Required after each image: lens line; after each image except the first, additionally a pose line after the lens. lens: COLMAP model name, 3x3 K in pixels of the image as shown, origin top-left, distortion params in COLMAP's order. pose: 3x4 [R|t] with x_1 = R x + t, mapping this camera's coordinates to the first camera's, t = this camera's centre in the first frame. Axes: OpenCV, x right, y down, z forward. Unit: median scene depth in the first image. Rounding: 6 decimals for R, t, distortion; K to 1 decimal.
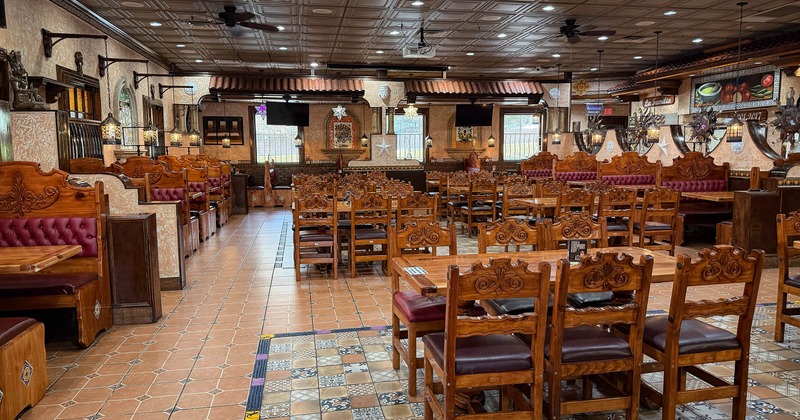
lens RADIAL K [[555.7, 0, 396.9], [0, 555.7, 212.4], [0, 0, 1]] dist [0.060851, -0.094640]
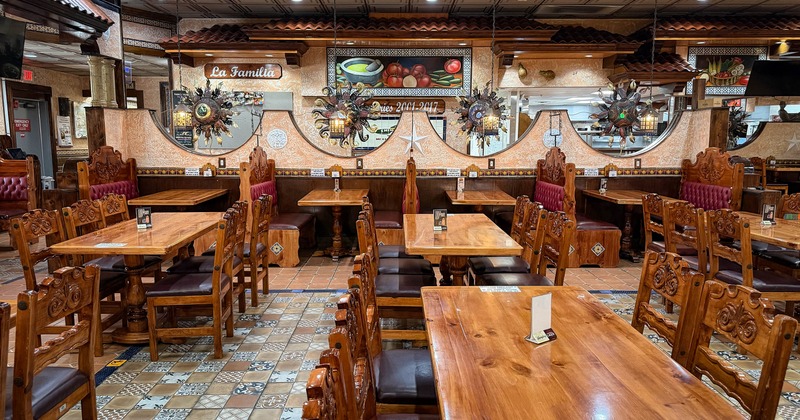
lens RADIAL K [[555.7, 0, 401.1], [0, 555.7, 216.2], [0, 0, 1]] dist [0.060851, -0.094640]
pose [[0.188426, -0.122794, 0.974380, -0.223125], [0.100853, 0.989327, 0.105174, -0.092234], [-0.976895, 0.078452, 0.198799, 0.836786]]
